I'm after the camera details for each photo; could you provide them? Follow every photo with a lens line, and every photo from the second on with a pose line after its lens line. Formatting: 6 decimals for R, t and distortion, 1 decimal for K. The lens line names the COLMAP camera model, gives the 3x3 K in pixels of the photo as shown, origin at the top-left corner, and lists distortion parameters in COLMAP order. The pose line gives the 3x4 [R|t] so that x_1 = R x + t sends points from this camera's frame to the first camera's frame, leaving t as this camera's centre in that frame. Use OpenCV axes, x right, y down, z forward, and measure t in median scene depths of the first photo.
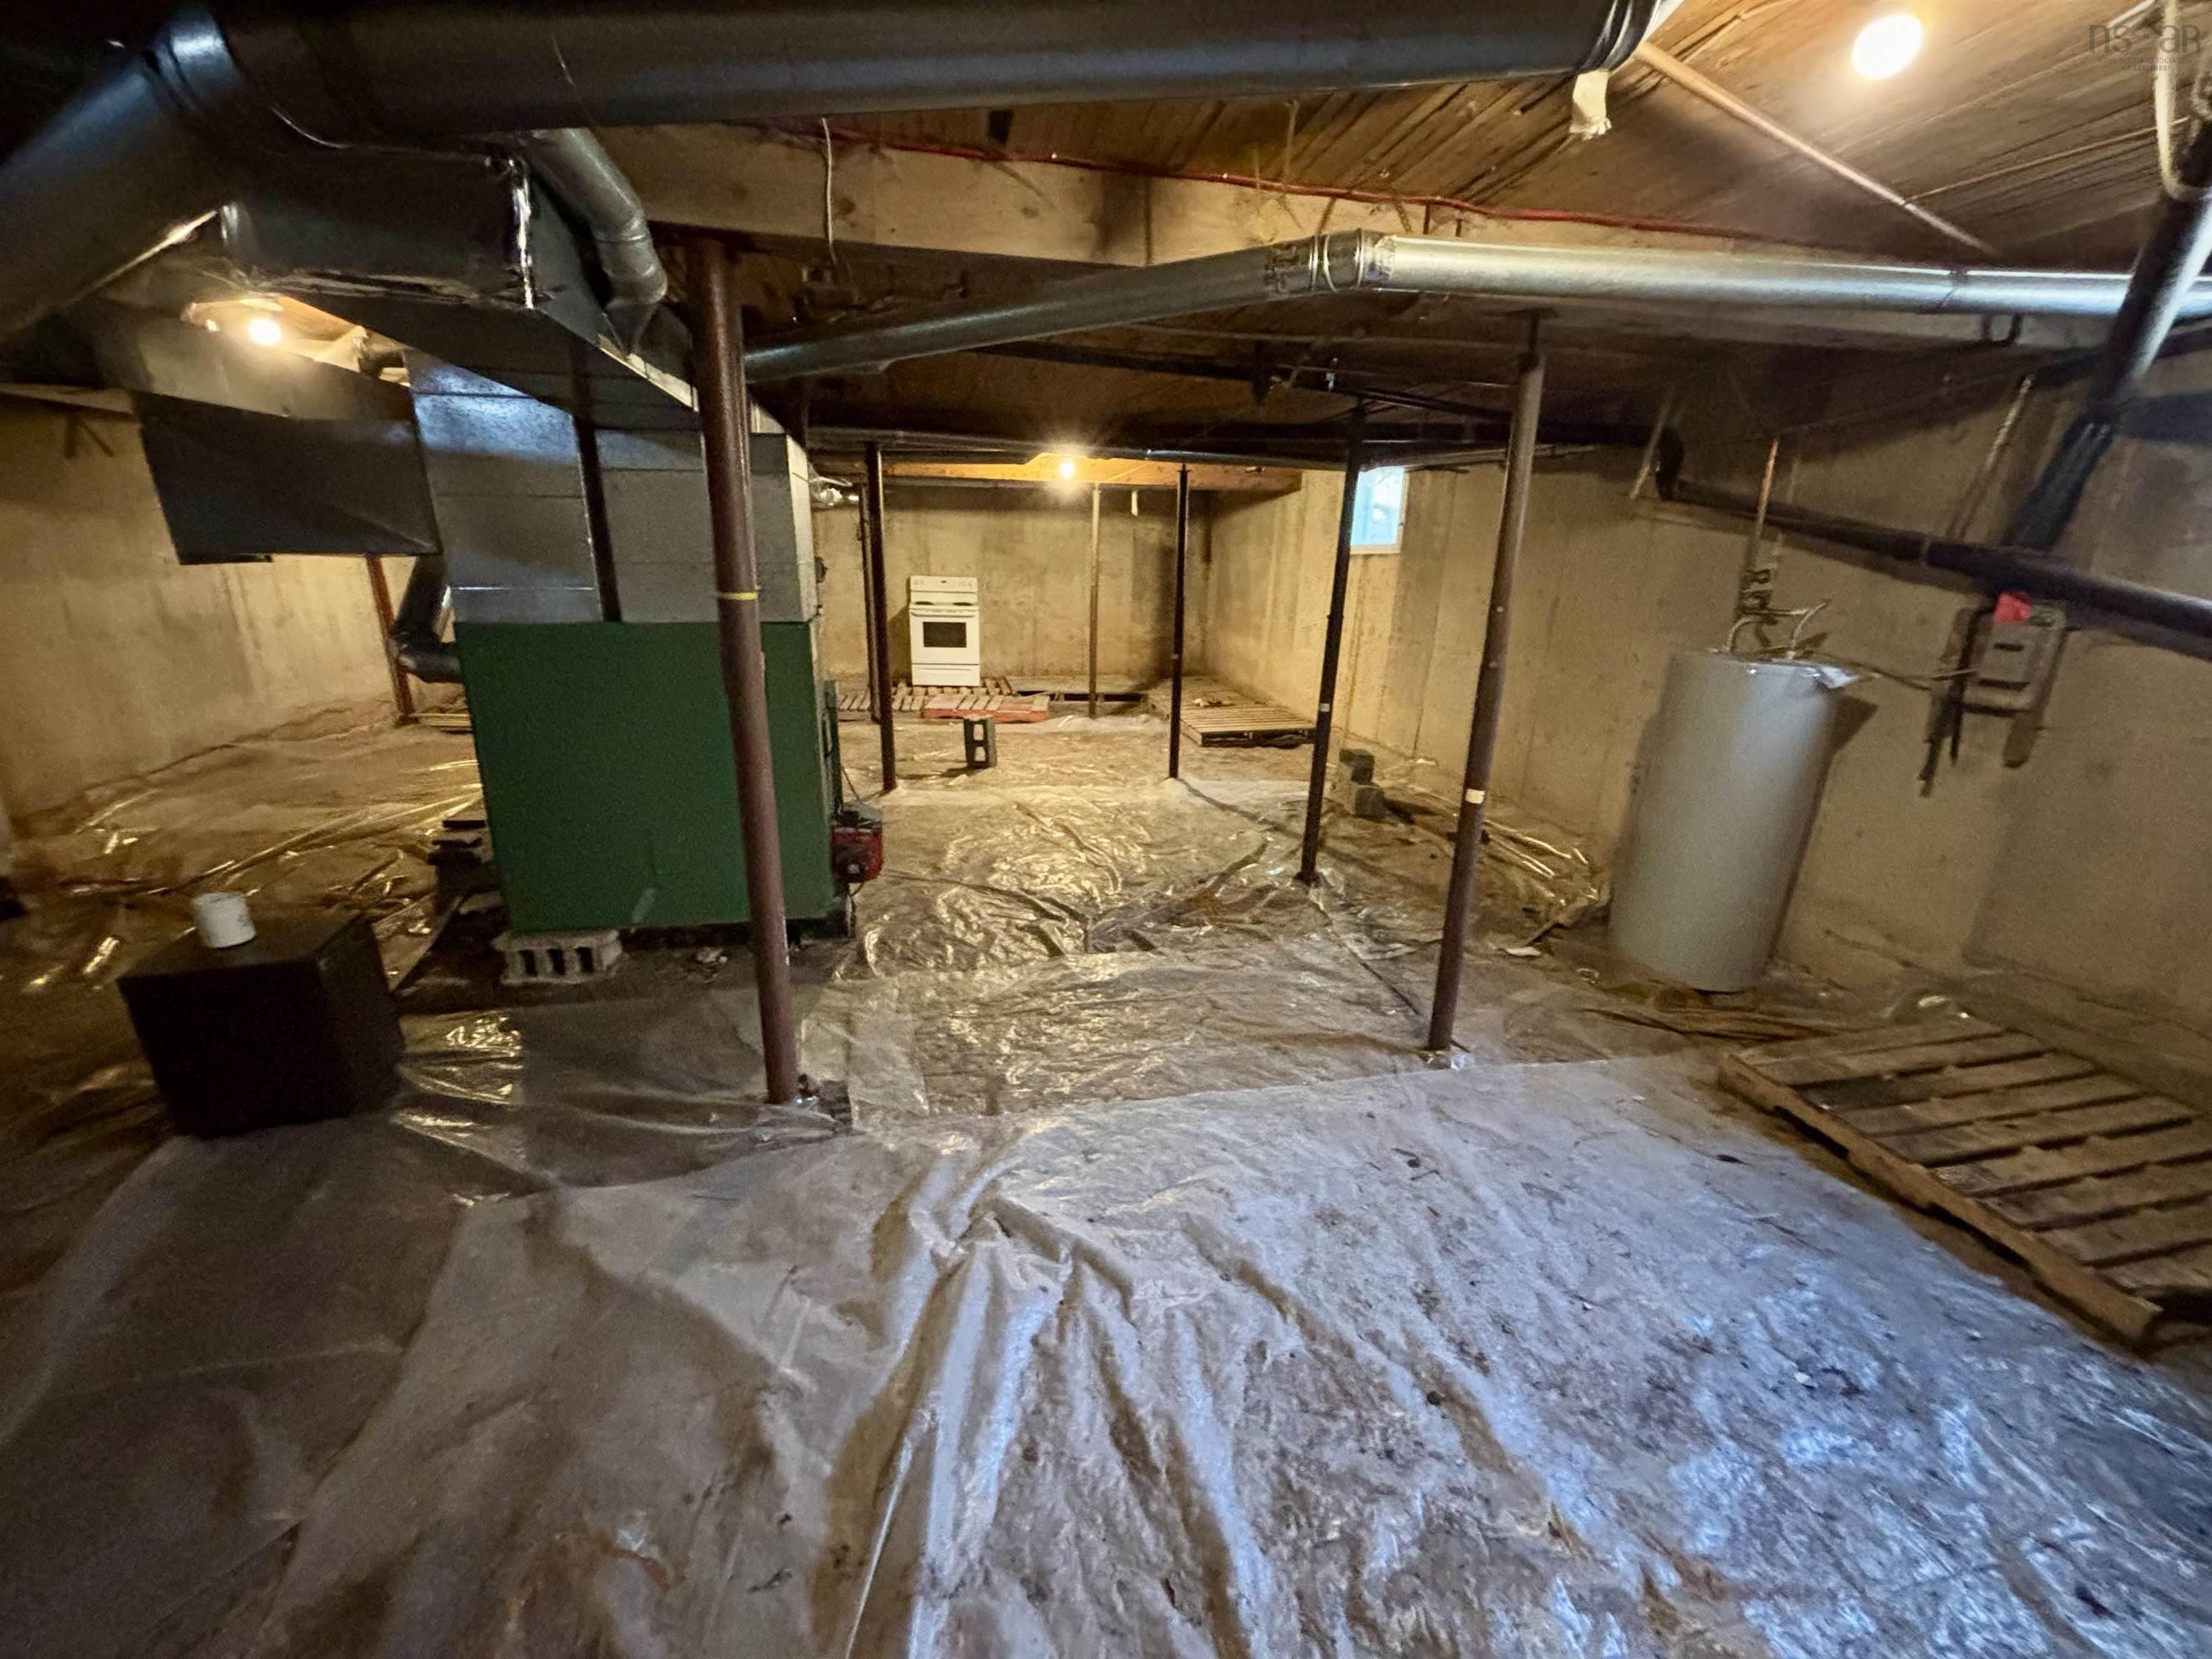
lens RADIAL K [[899.4, 0, 1106.1], [0, 899.4, 831.8], [0, 0, 1]] dist [0.002516, 0.000090]
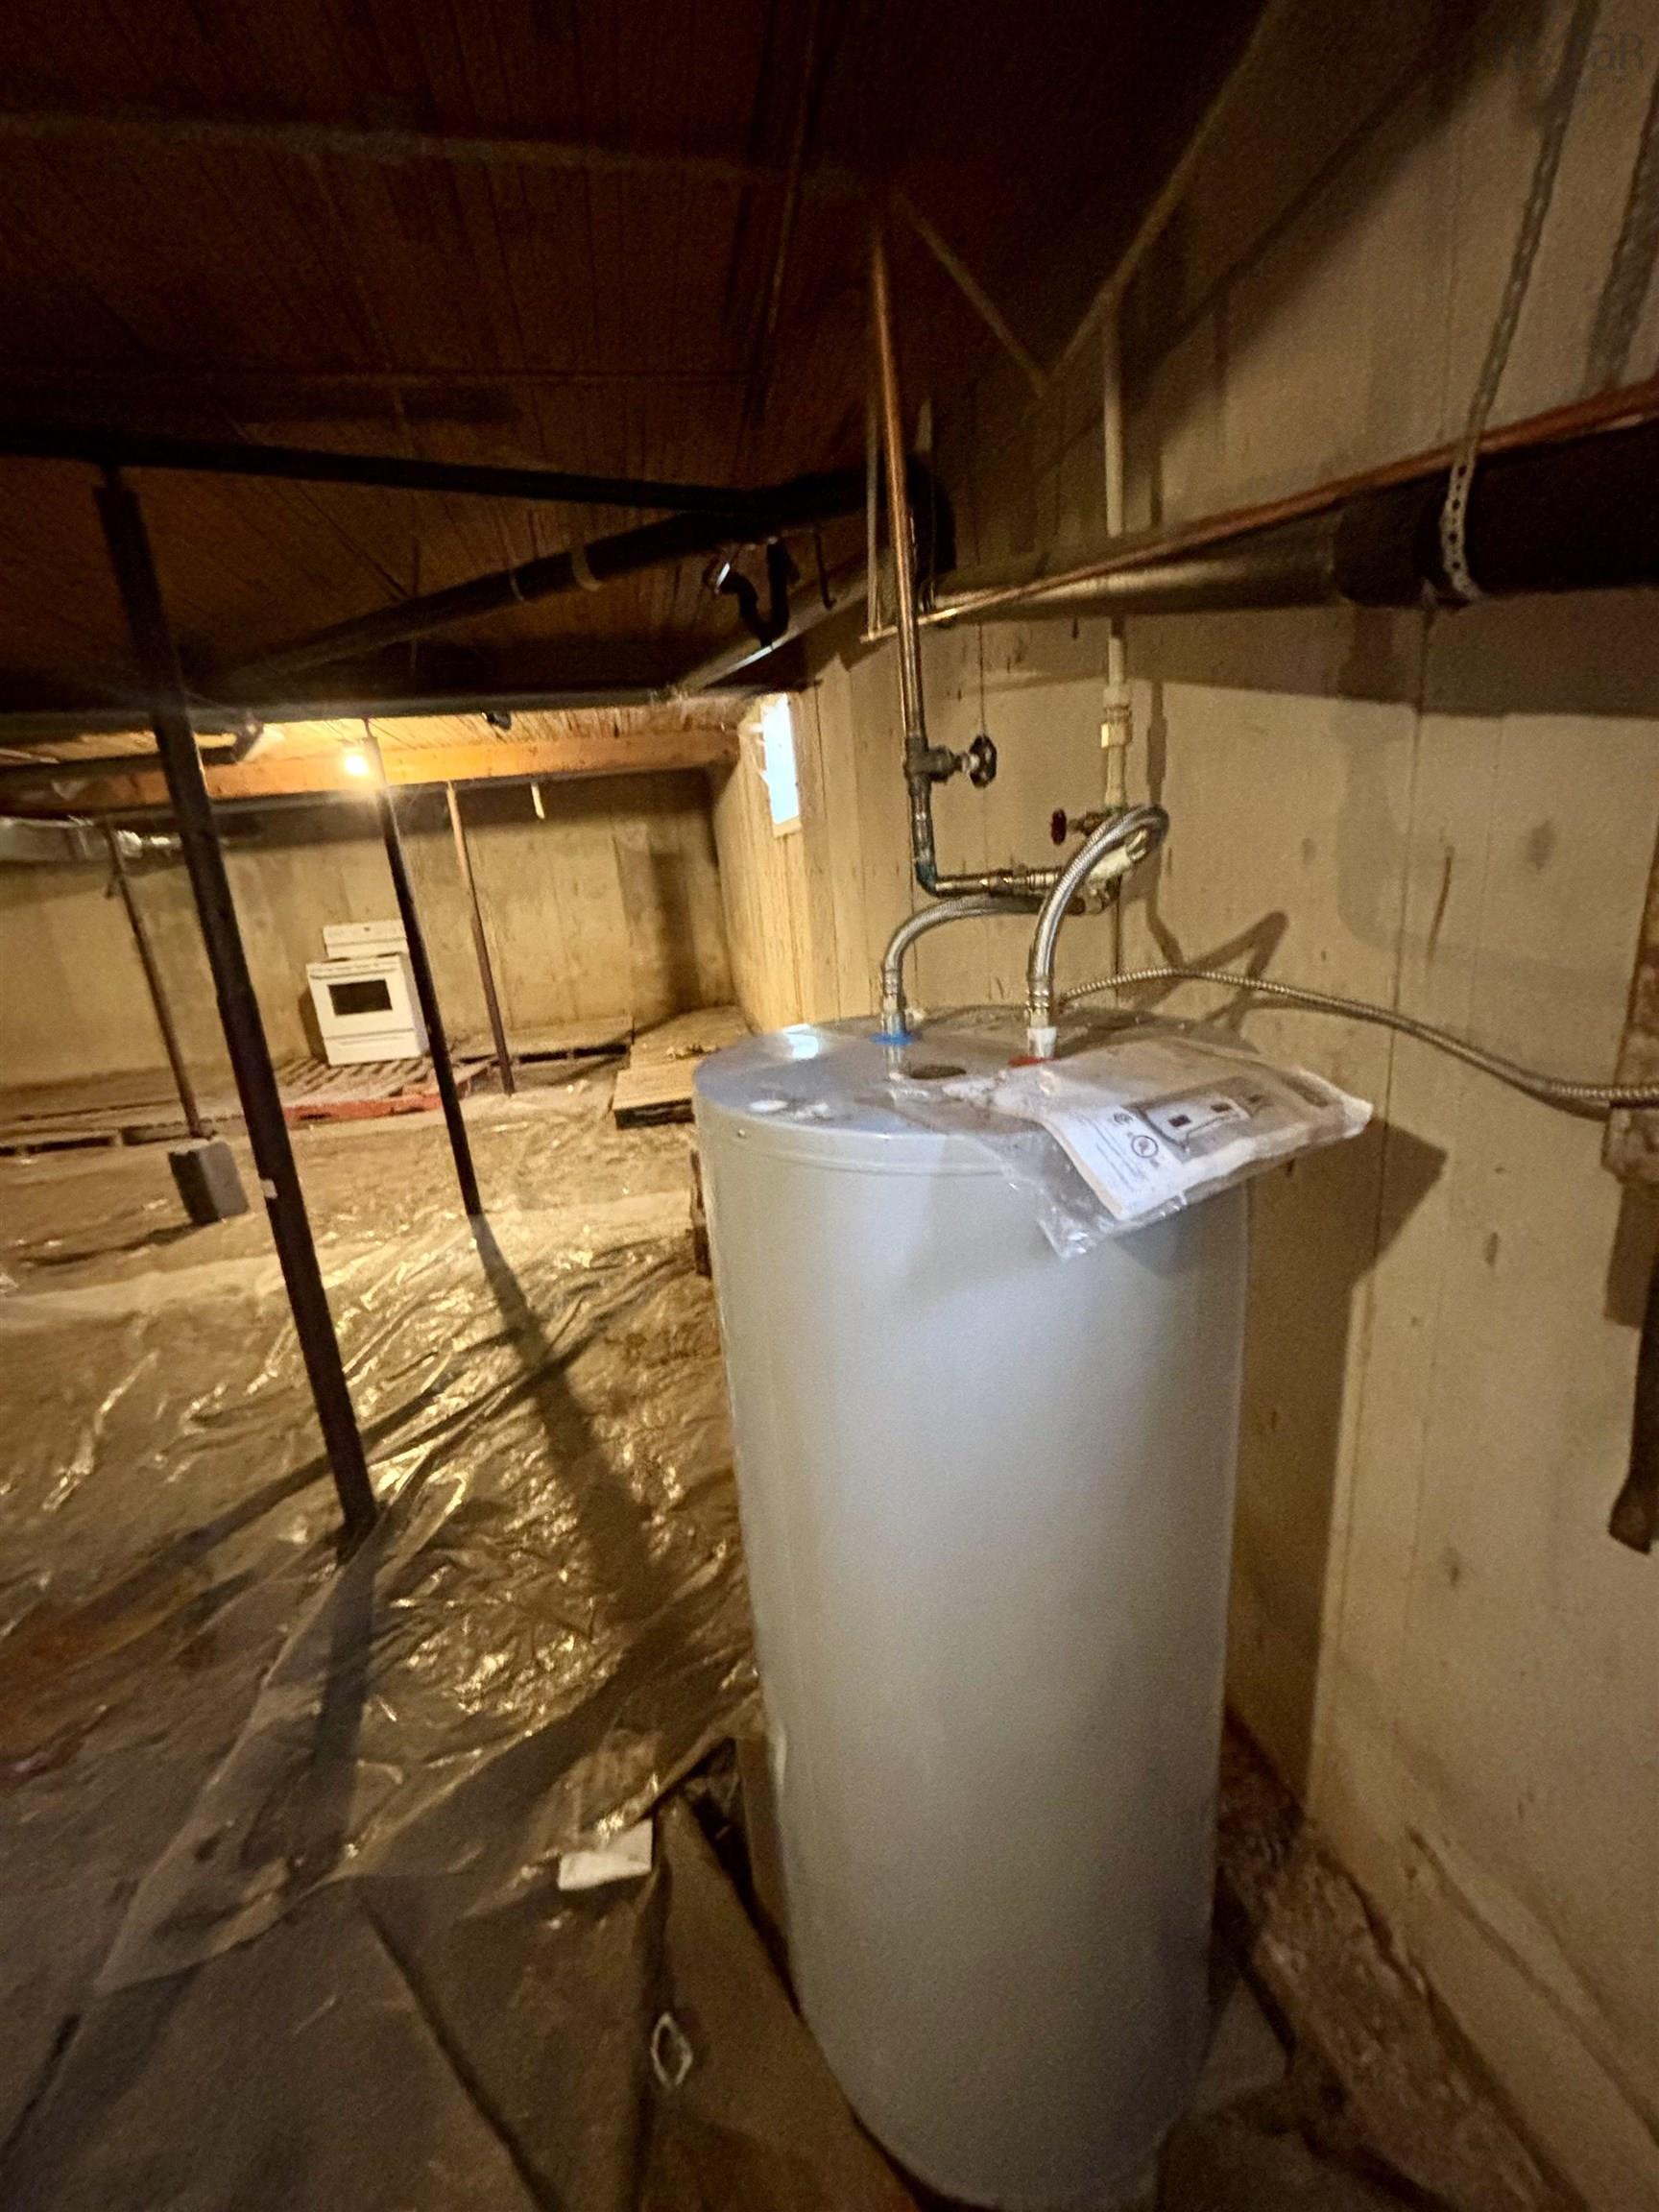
lens RADIAL K [[899.4, 0, 825.3], [0, 899.4, 1111.1], [0, 0, 1]] dist [0.002516, 0.000090]
pose [[0.993246, -0.115605, -0.009906, 0.216525], [0.115295, 0.992947, -0.027646, -0.054326], [0.013033, 0.026317, 0.999569, 0.231225]]
